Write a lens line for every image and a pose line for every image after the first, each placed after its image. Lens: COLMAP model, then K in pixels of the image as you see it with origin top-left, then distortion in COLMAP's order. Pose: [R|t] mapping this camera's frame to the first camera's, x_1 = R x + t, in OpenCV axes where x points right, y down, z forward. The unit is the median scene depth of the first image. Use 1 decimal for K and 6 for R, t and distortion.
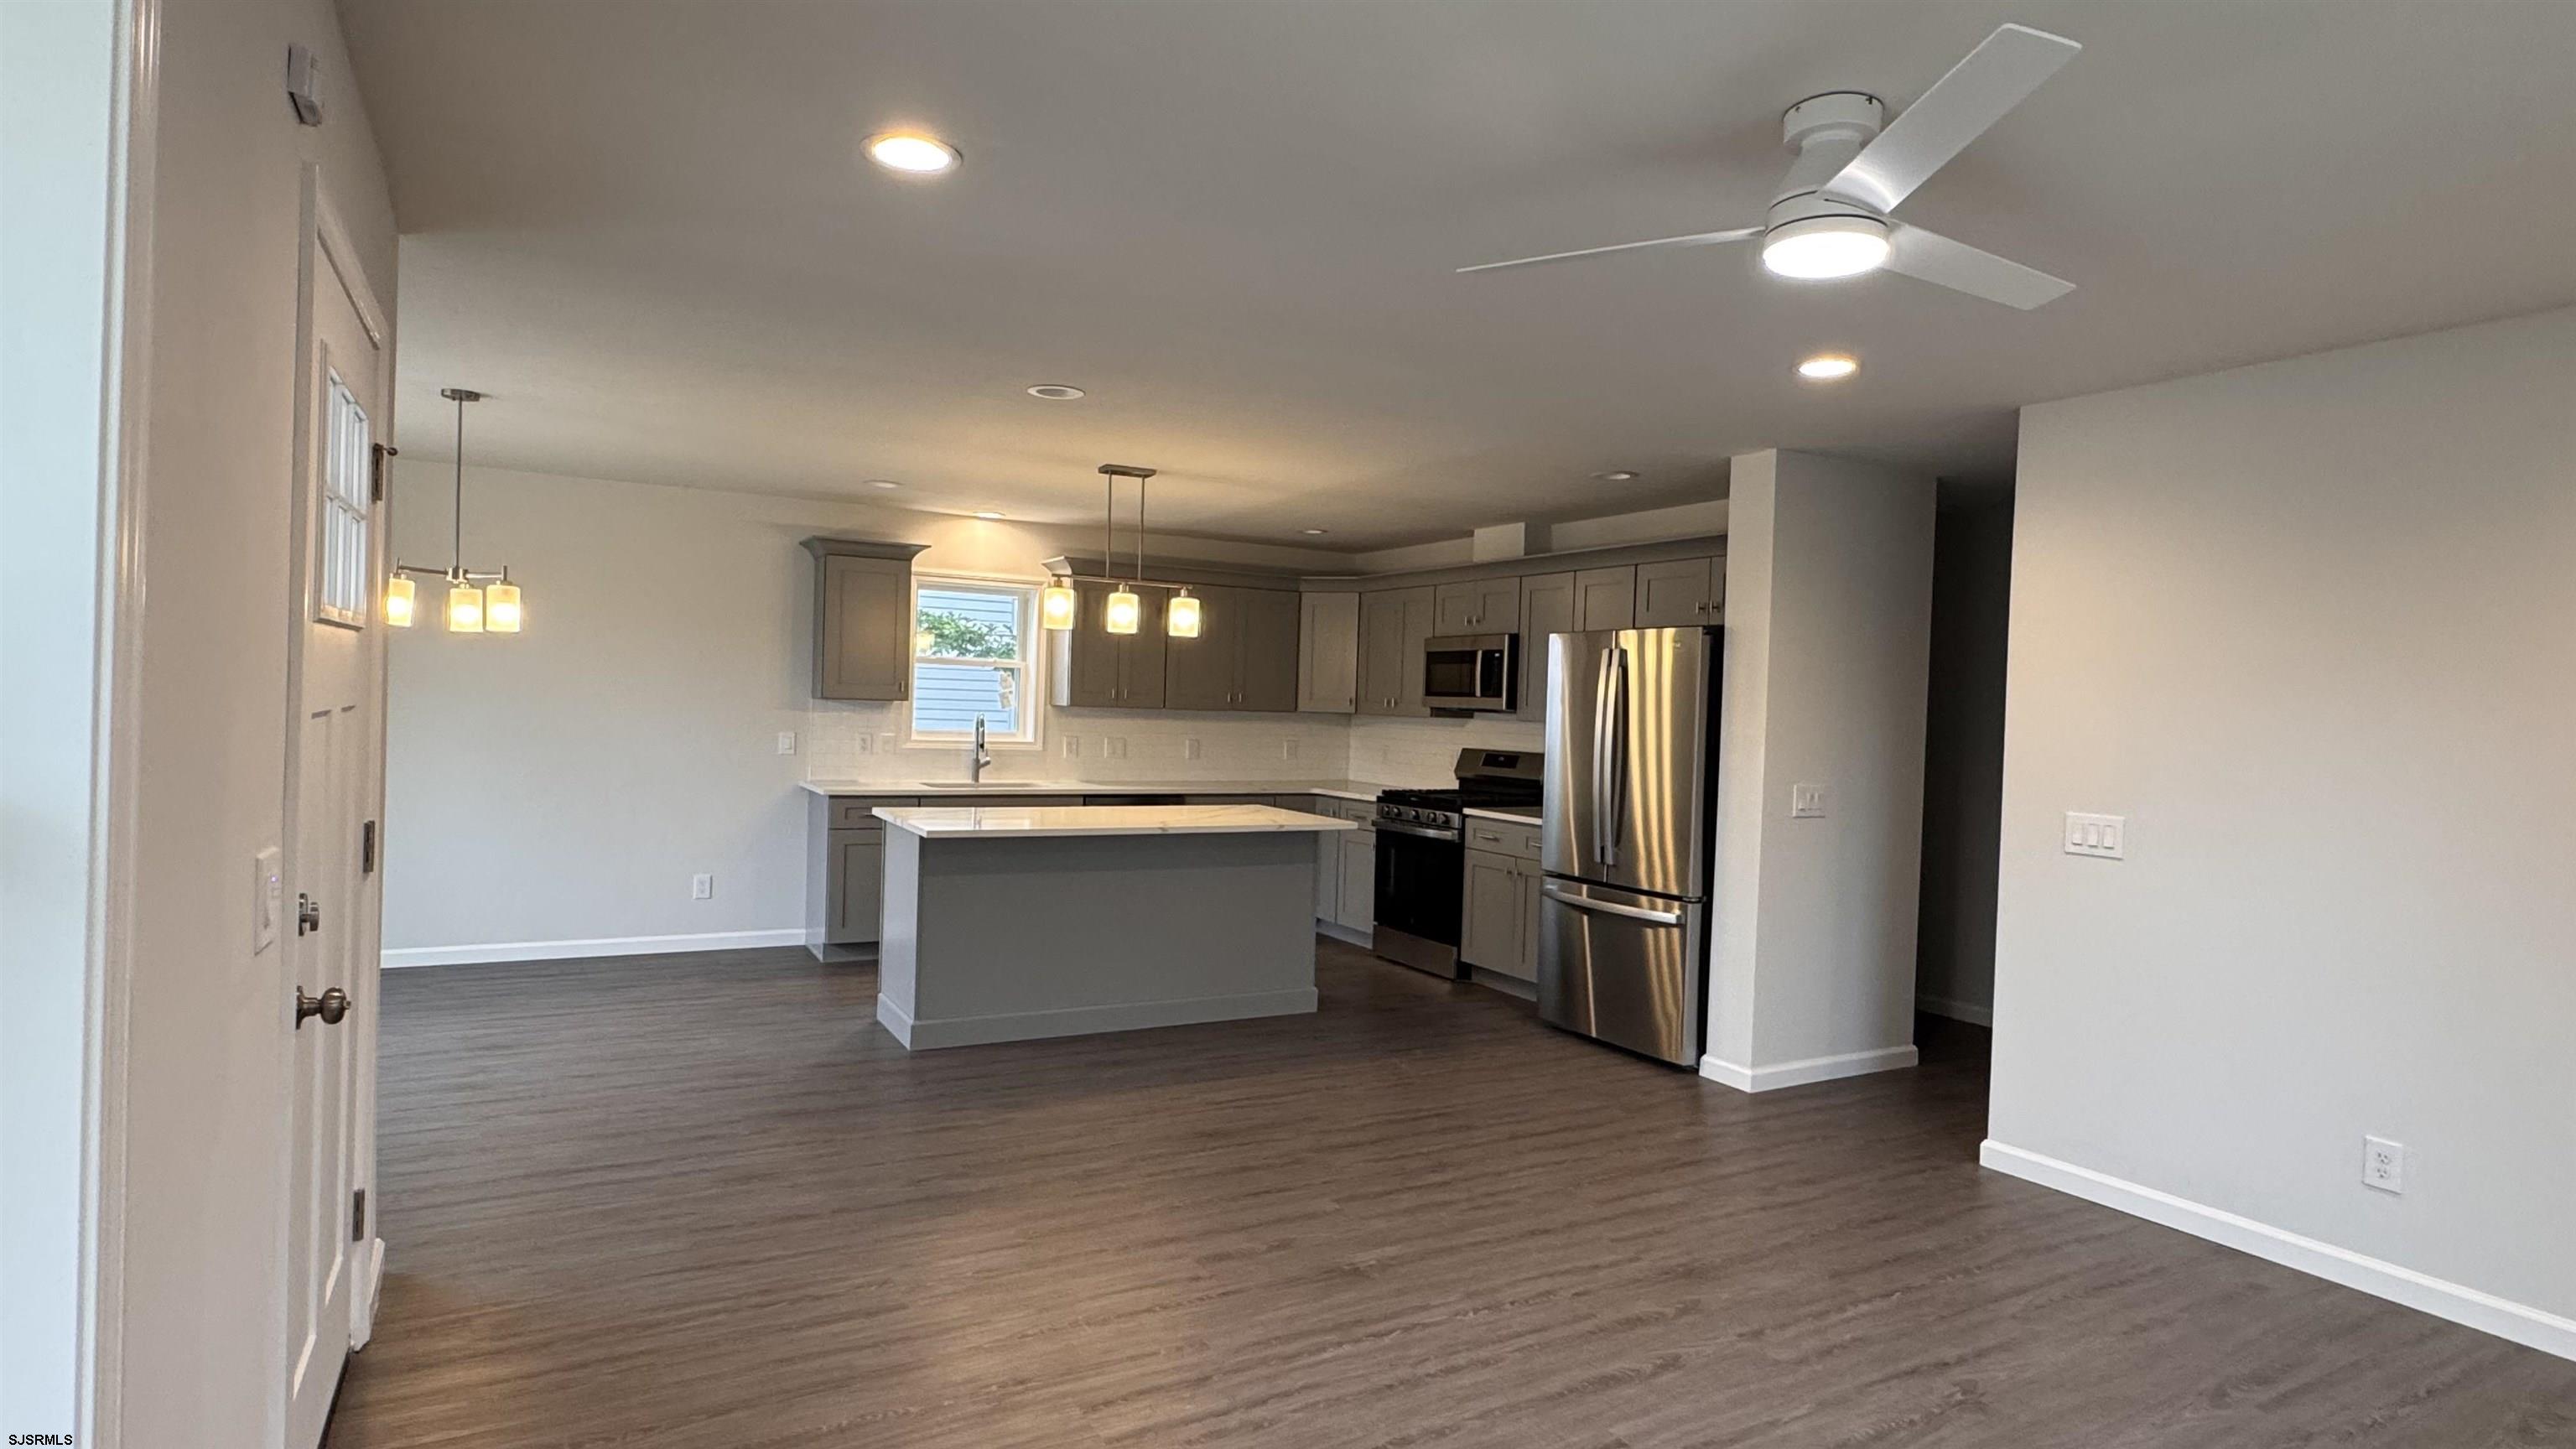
lens RADIAL K [[1328.9, 0, 1278.6], [0, 1328.9, 718.3], [0, 0, 1]] dist [-0.000676, 0.002949]
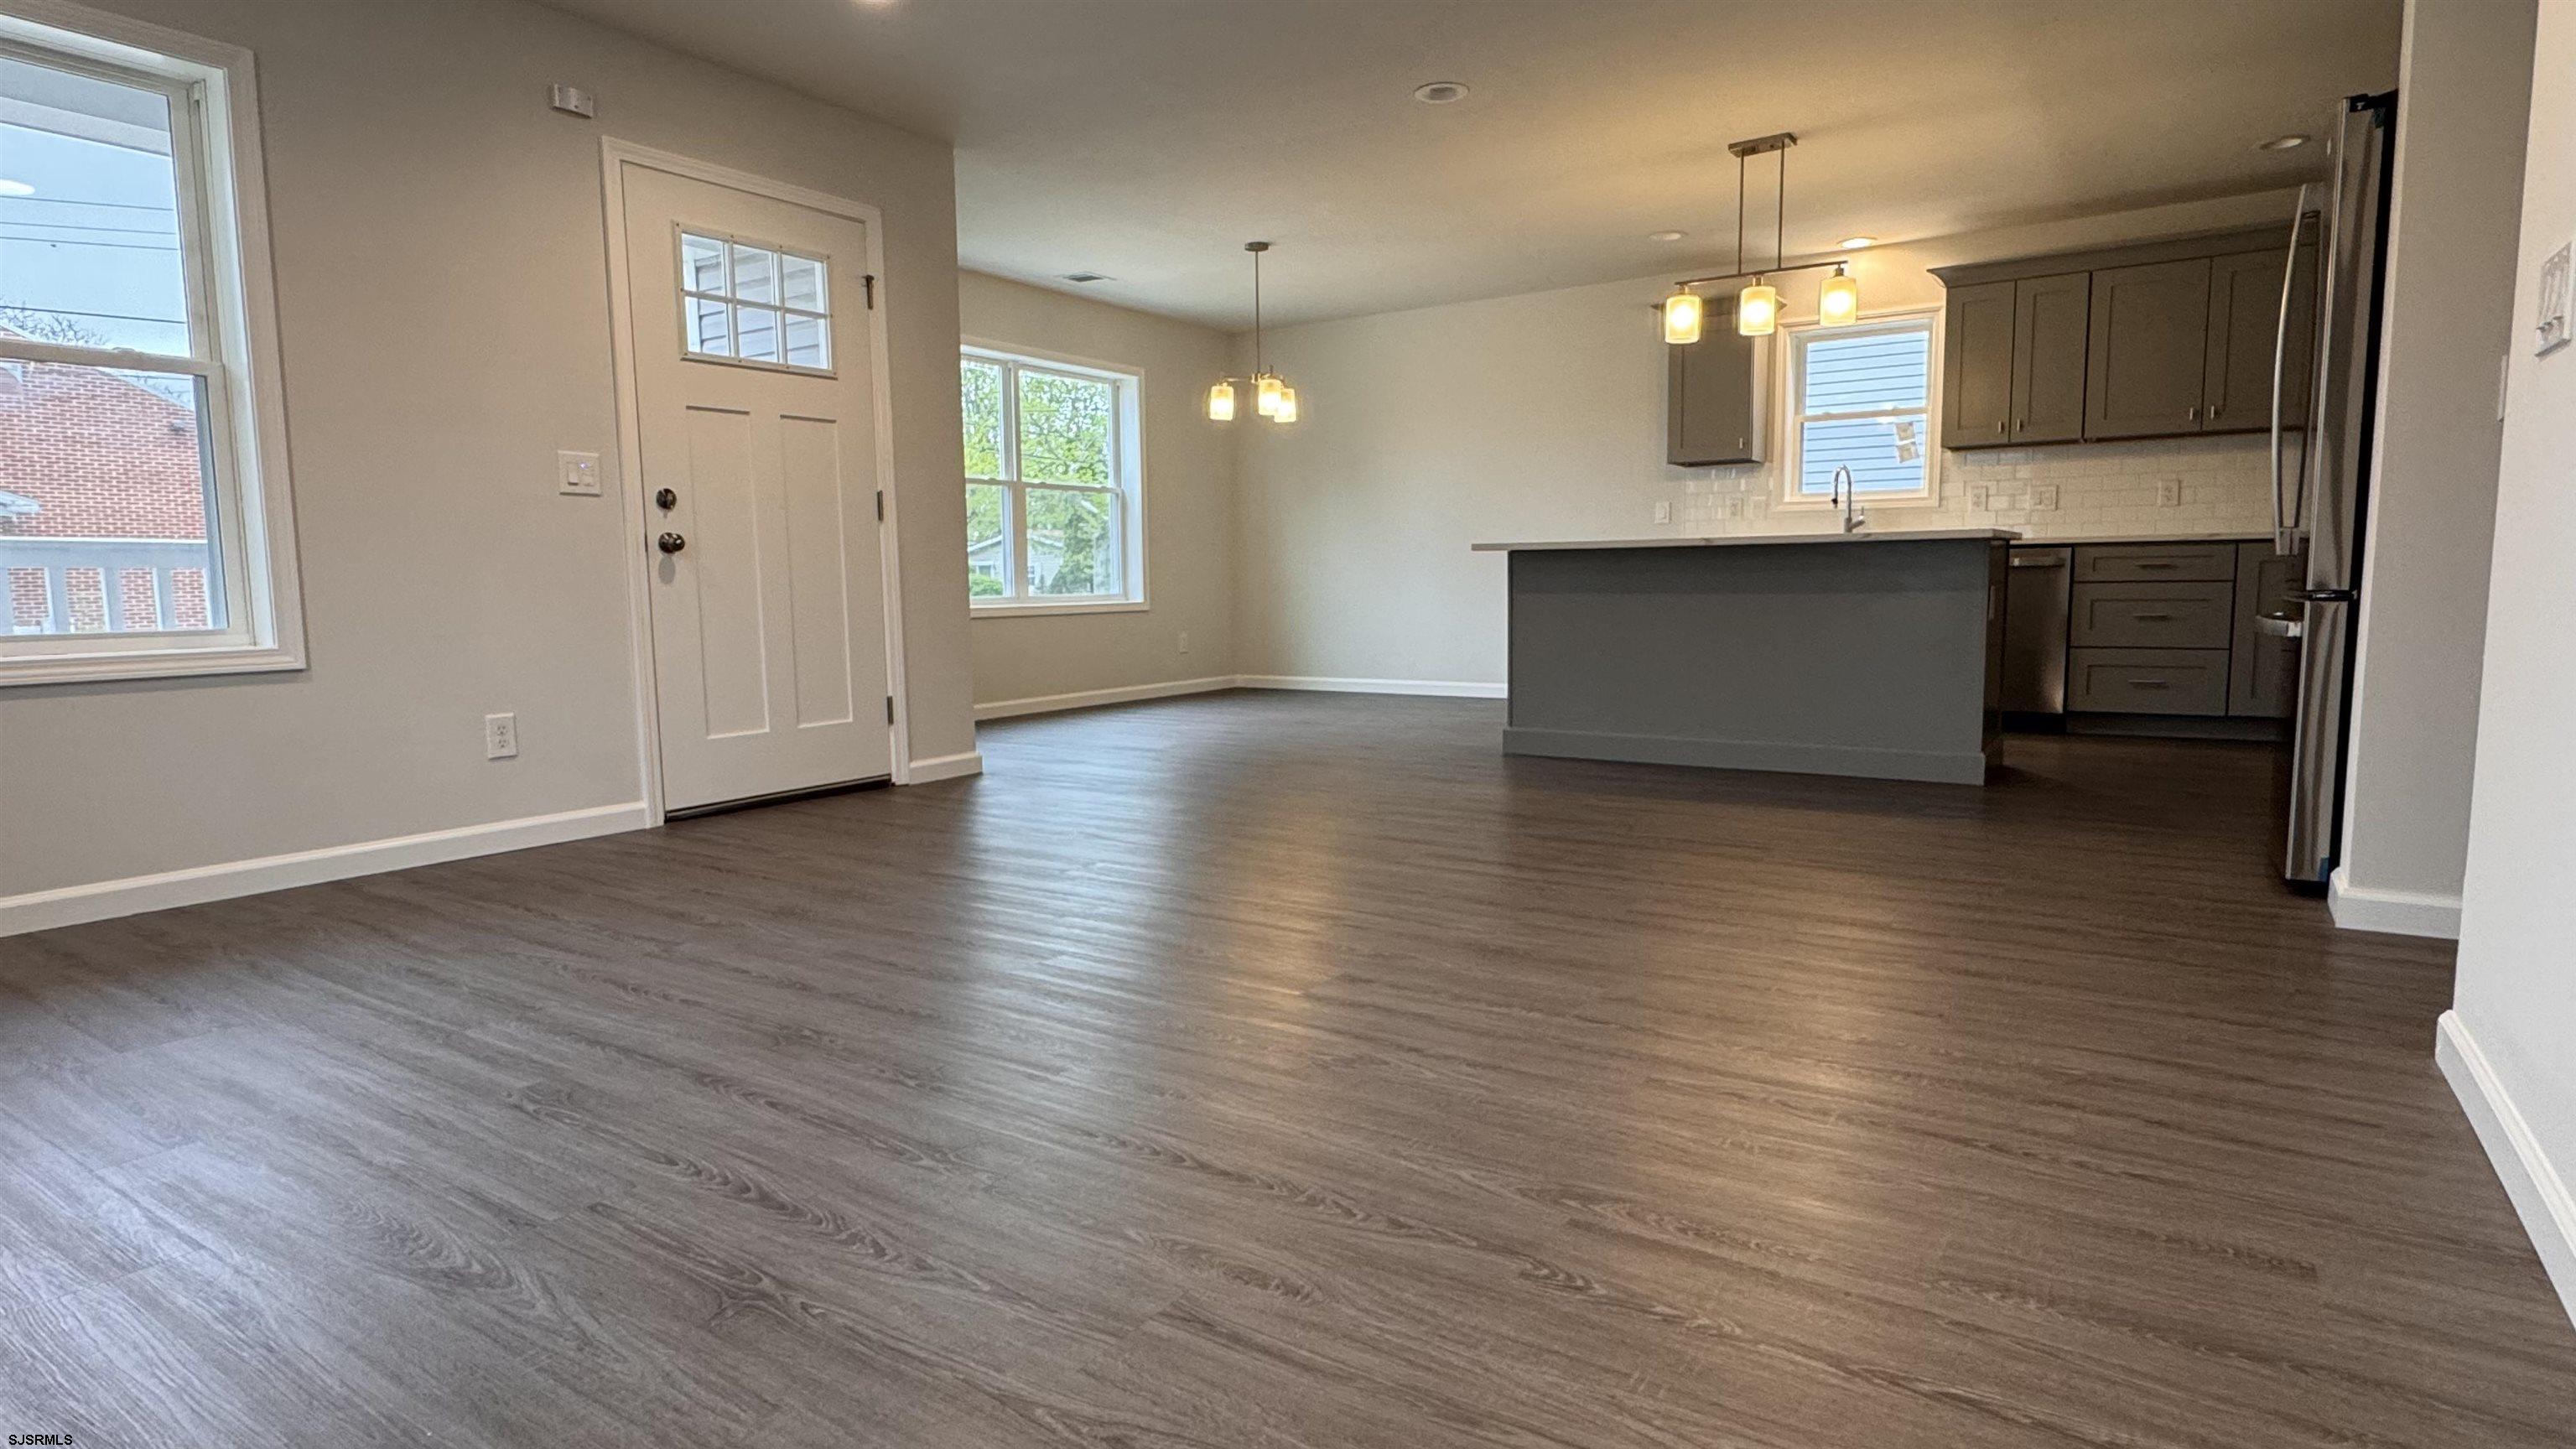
lens RADIAL K [[1328.9, 0, 1288.4], [0, 1328.9, 726.5], [0, 0, 1]] dist [-0.000676, 0.002949]
pose [[0.461980, 0.060925, -0.884795, 0.656063], [0.021962, 0.996546, 0.080087, 0.145042], [0.886618, -0.056431, 0.459046, 0.359189]]
